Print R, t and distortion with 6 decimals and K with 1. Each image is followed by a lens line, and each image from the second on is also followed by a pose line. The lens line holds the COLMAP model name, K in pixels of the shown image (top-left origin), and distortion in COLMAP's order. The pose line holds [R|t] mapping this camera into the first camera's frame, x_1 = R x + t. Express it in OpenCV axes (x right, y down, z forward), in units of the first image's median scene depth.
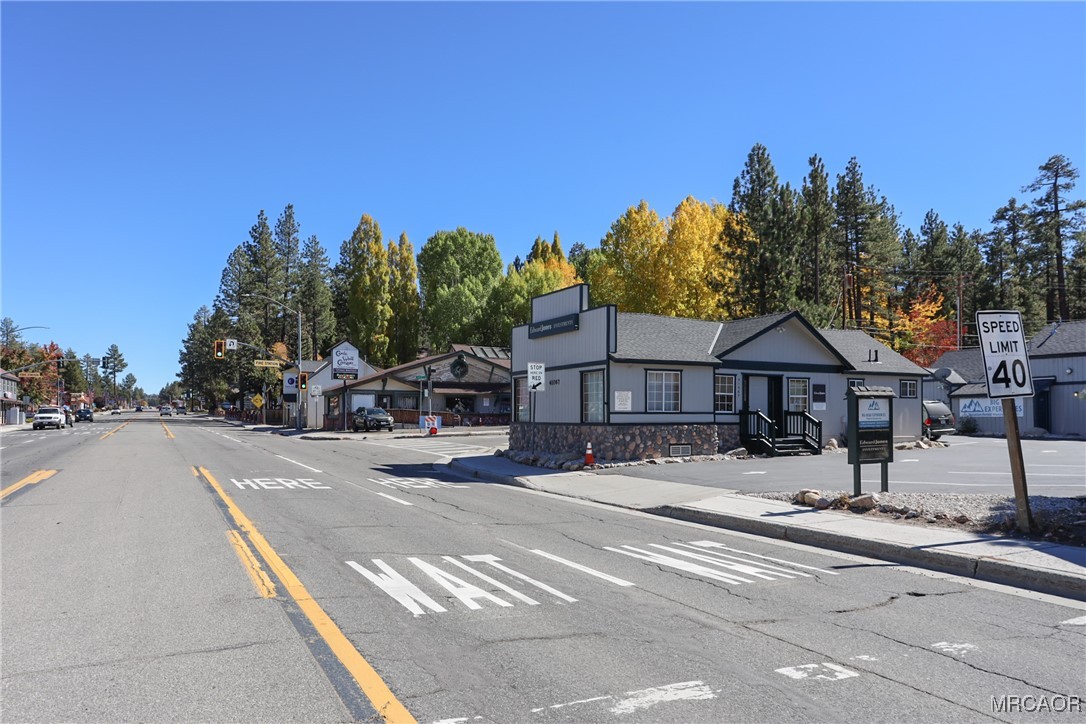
lens RADIAL K [[825.4, 0, 532.6], [0, 825.4, 404.7], [0, 0, 1]] dist [-0.028930, 0.042160]
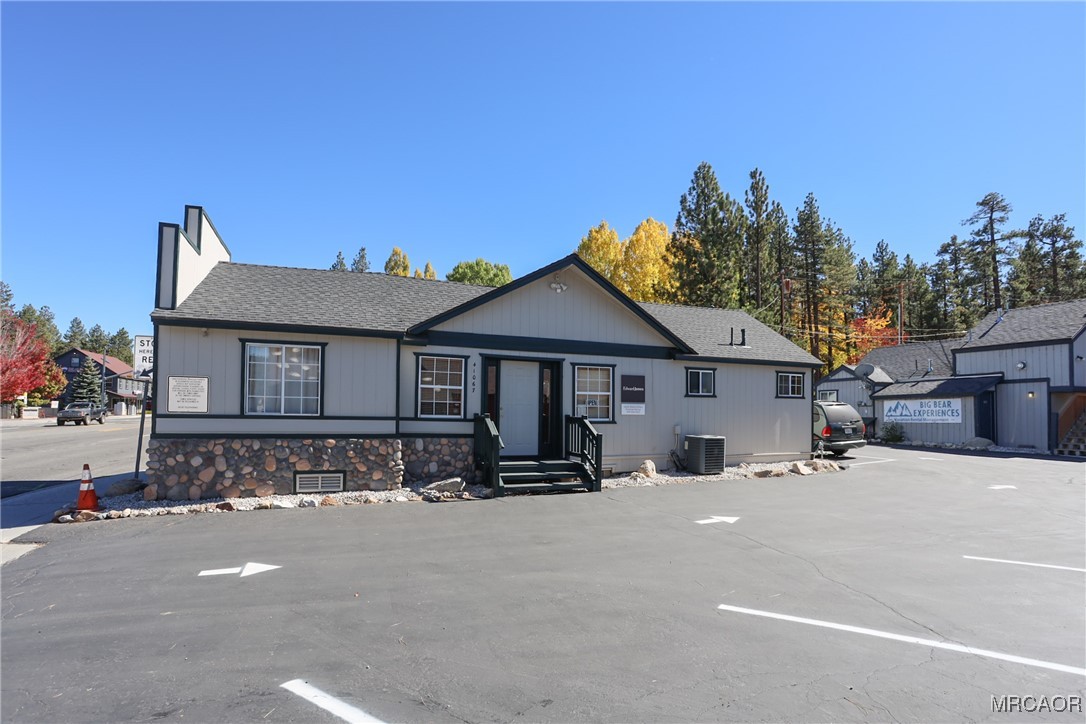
lens RADIAL K [[569.1, 0, 548.9], [0, 569.1, 394.1], [0, 0, 1]] dist [-0.061462, 0.018284]
pose [[0.994066, 0.008076, -0.108476, 0.245685], [-0.010032, 0.999797, -0.017493, -0.000630], [0.108313, 0.018477, 0.993945, 0.404212]]
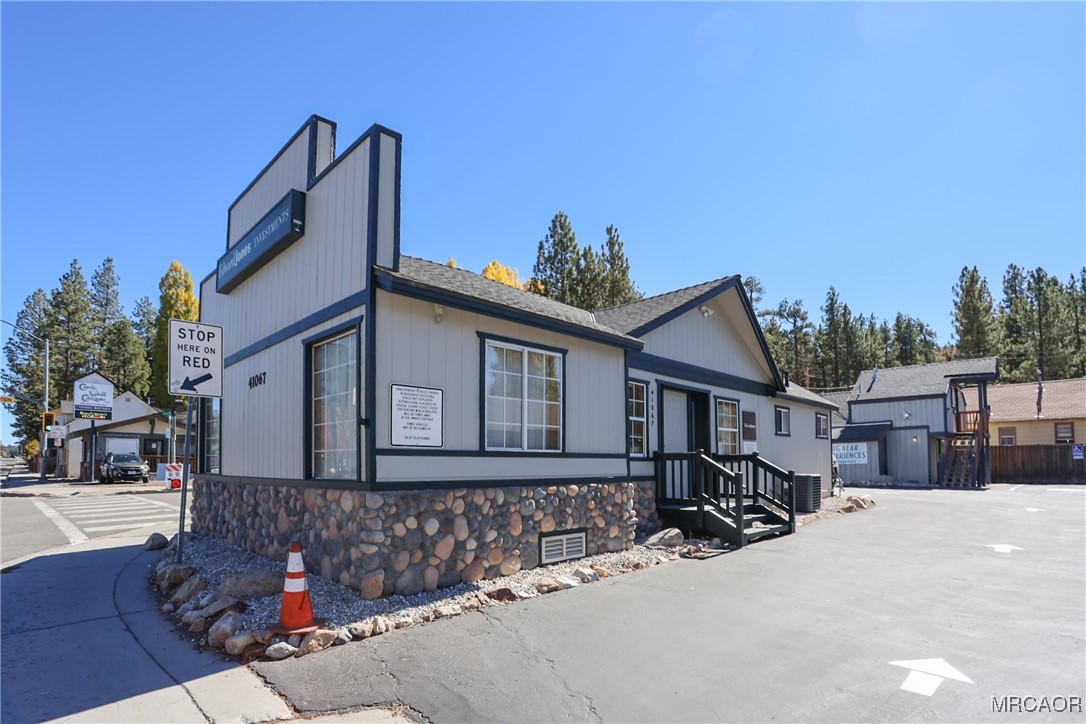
lens RADIAL K [[569.1, 0, 547.4], [0, 569.1, 455.1], [0, 0, 1]] dist [-0.061462, 0.018284]
pose [[0.953432, 0.004387, 0.301576, 0.056155], [-0.003752, 0.999989, -0.002682, 0.007103], [-0.301585, 0.001426, 0.953438, 0.474860]]
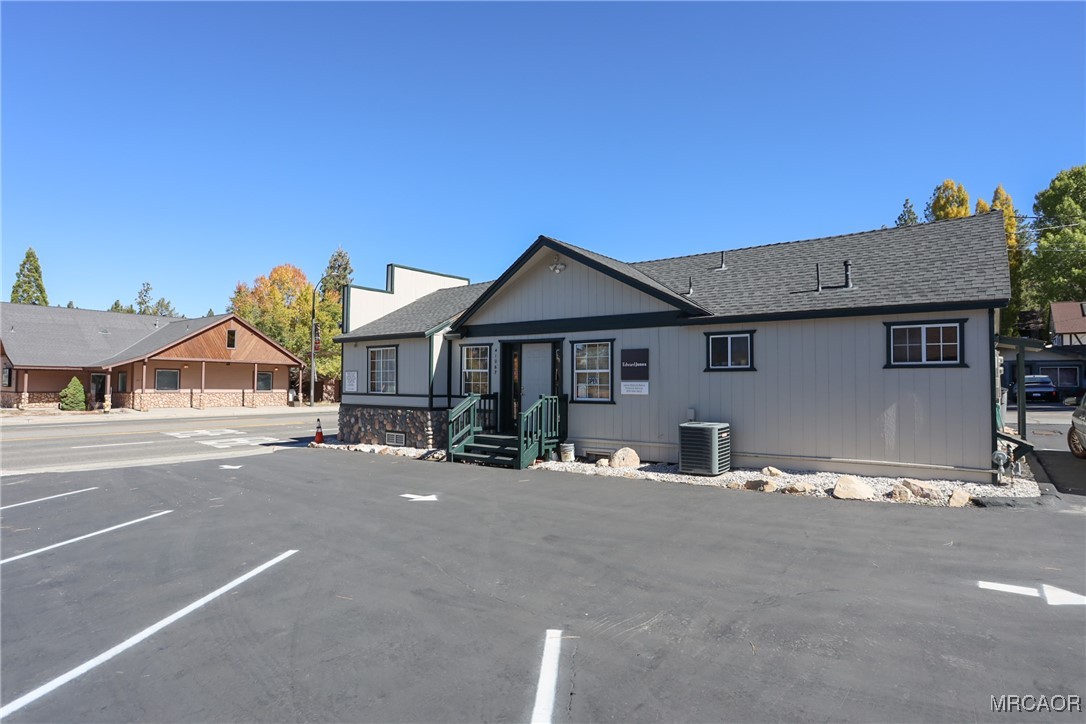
lens RADIAL K [[594.6, 0, 532.4], [0, 594.6, 362.4], [0, 0, 1]] dist [-0.009115, -0.000816]
pose [[0.388923, -0.028600, -0.920826, 0.518686], [0.010527, 0.999591, -0.026600, -0.003780], [0.921210, 0.000652, 0.389065, 0.575575]]
